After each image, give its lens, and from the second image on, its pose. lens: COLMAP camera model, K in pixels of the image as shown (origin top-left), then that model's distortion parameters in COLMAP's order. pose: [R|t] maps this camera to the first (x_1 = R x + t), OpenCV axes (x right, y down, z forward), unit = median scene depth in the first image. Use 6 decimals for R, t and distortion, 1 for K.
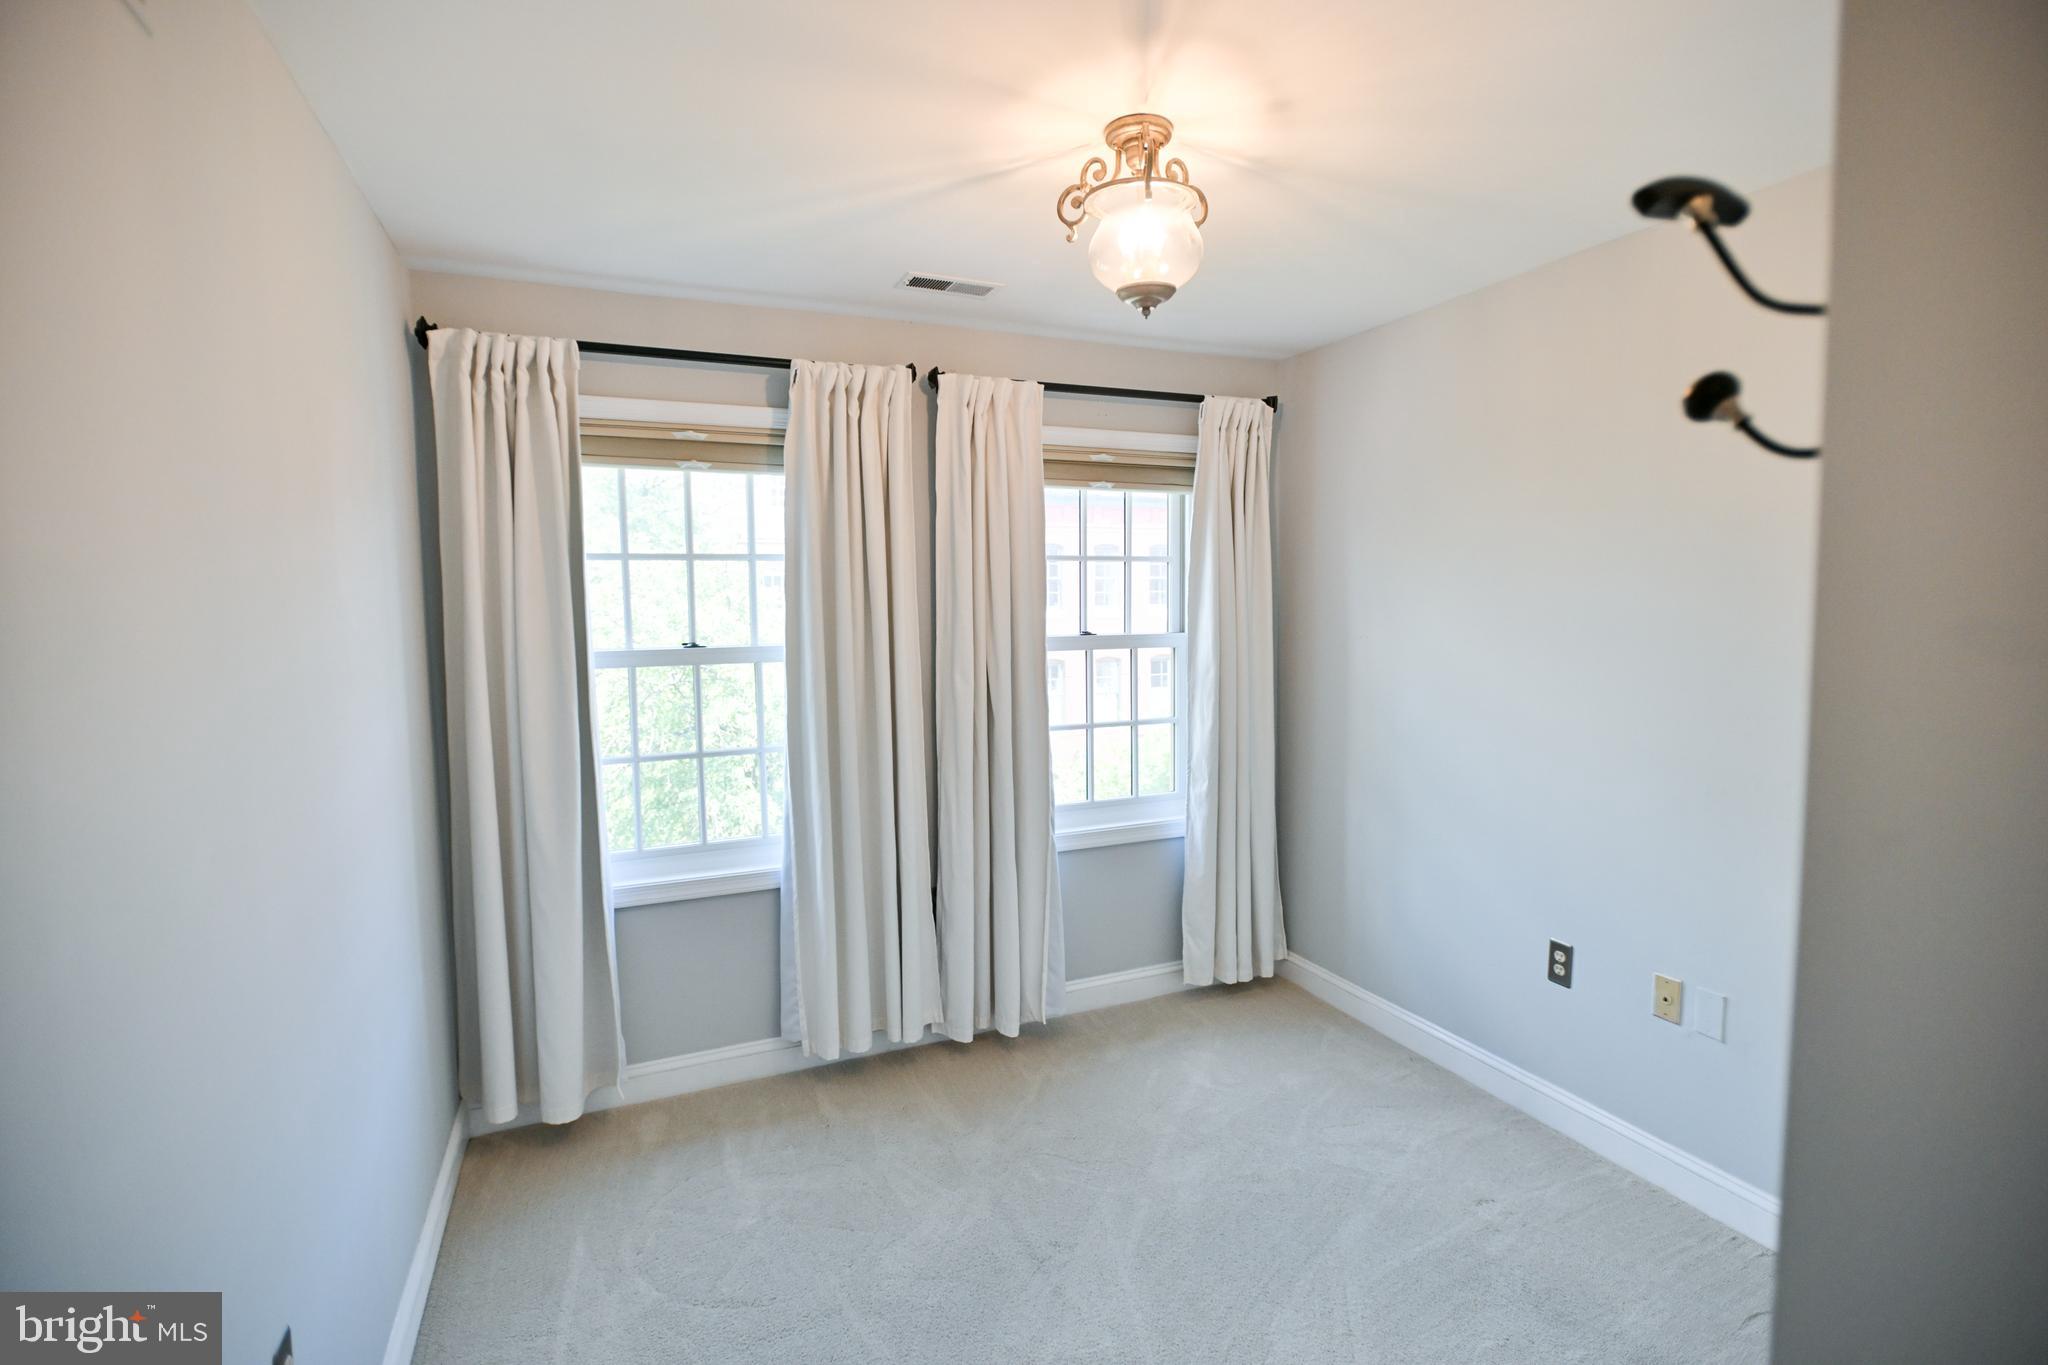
lens RADIAL K [[1110.6, 0, 1025.9], [0, 1110.6, 691.4], [0, 0, 1]] dist [0.003953, 0.000161]
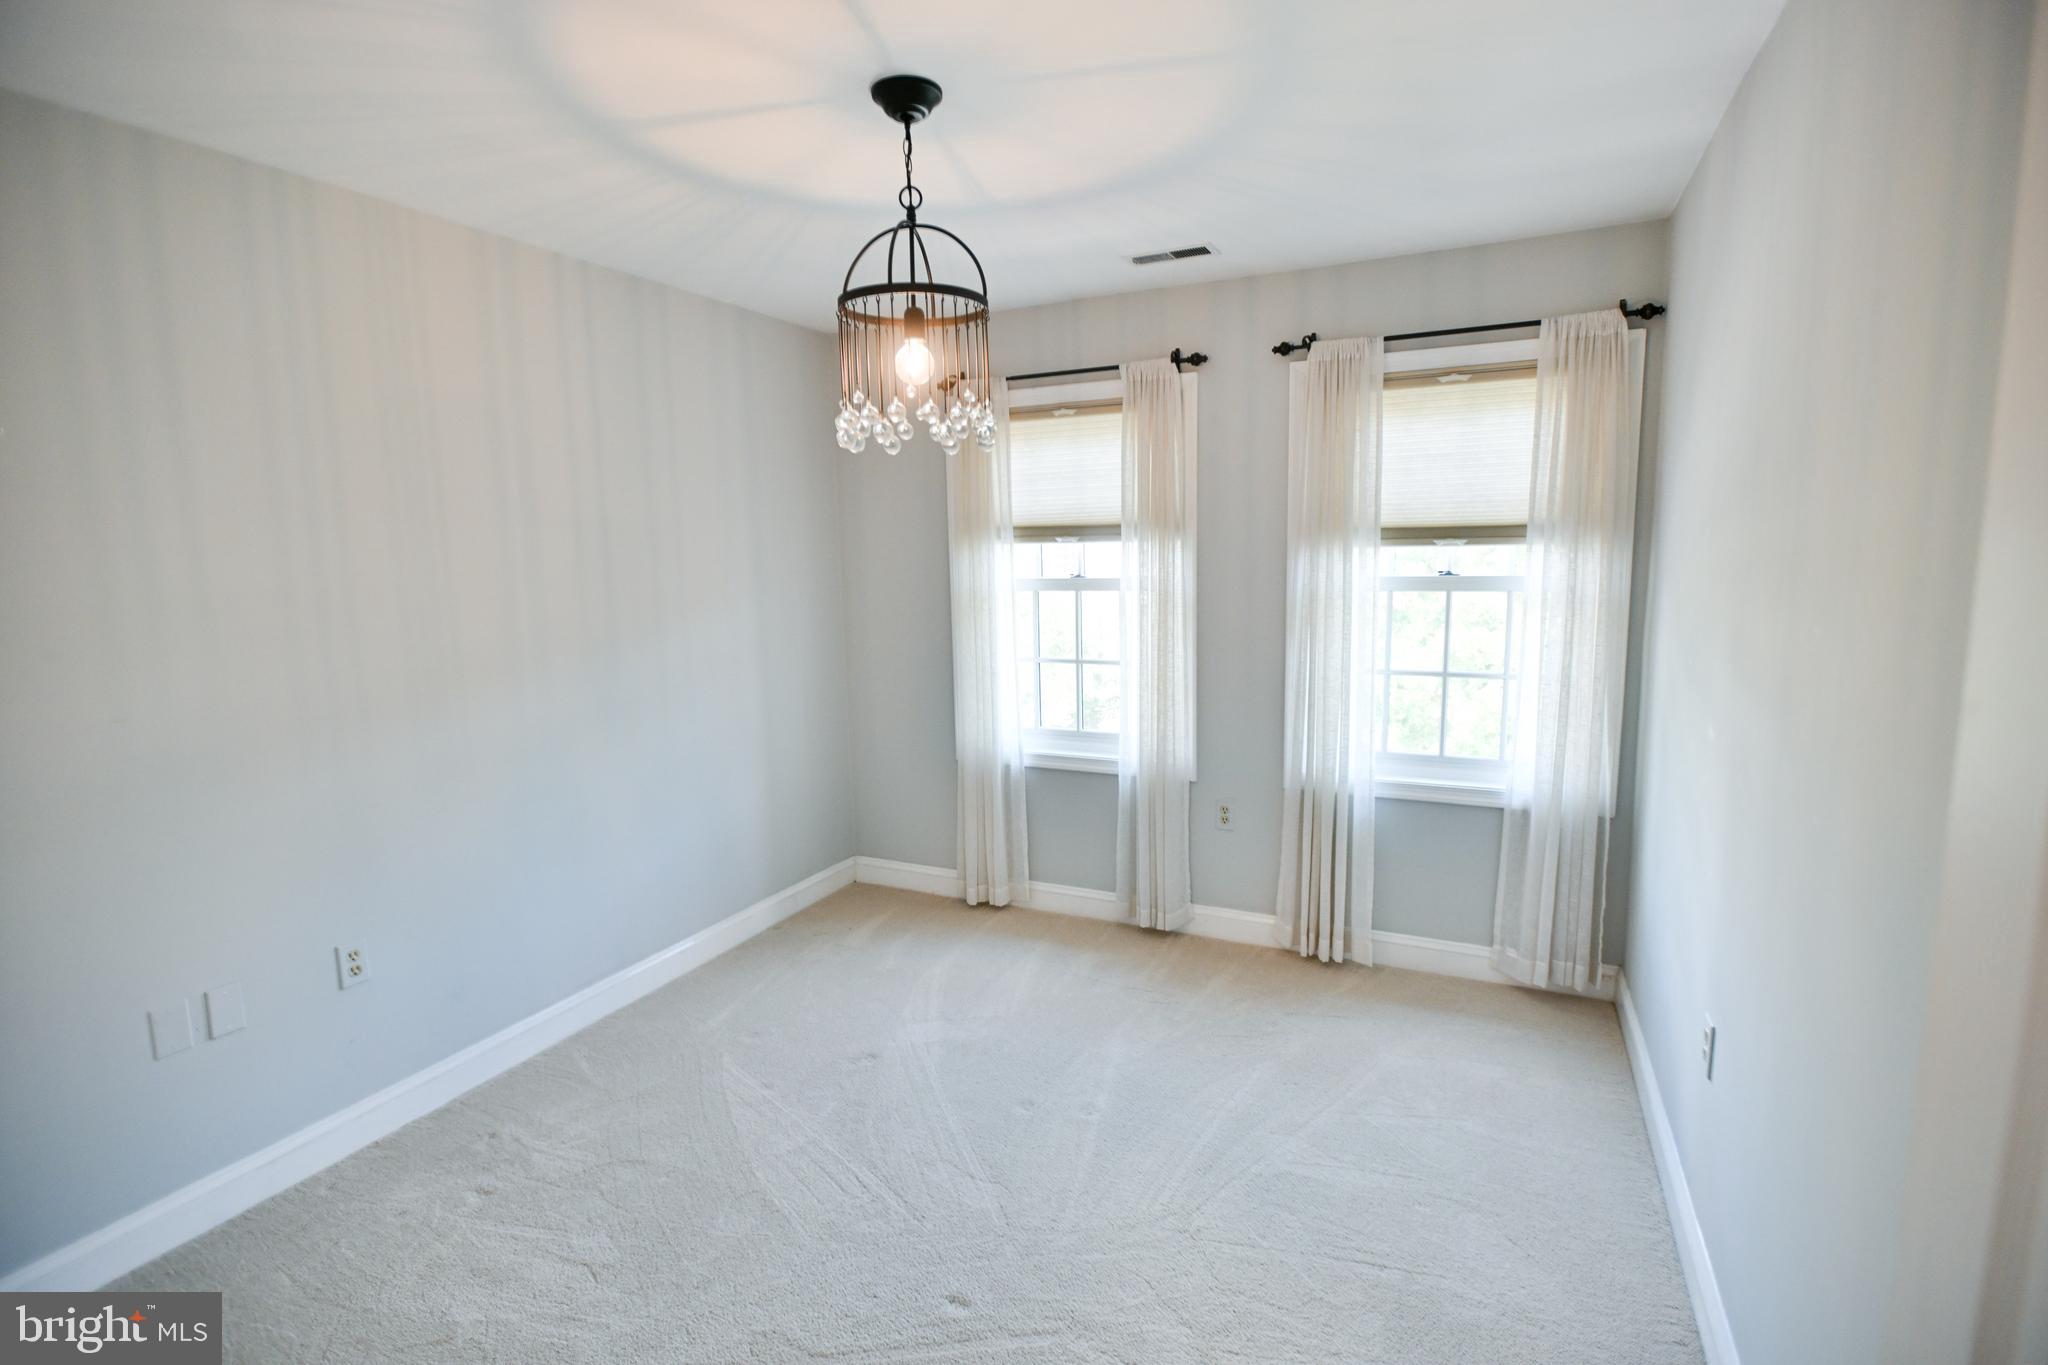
lens RADIAL K [[960.4, 0, 1026.1], [0, 960.4, 675.1], [0, 0, 1]] dist [-0.011343, -0.001593]
pose [[0.614441, 0.108467, -0.781471, 0.505484], [-0.053315, 0.993949, 0.096039, -0.028300], [0.787159, -0.017346, 0.616506, 0.251973]]
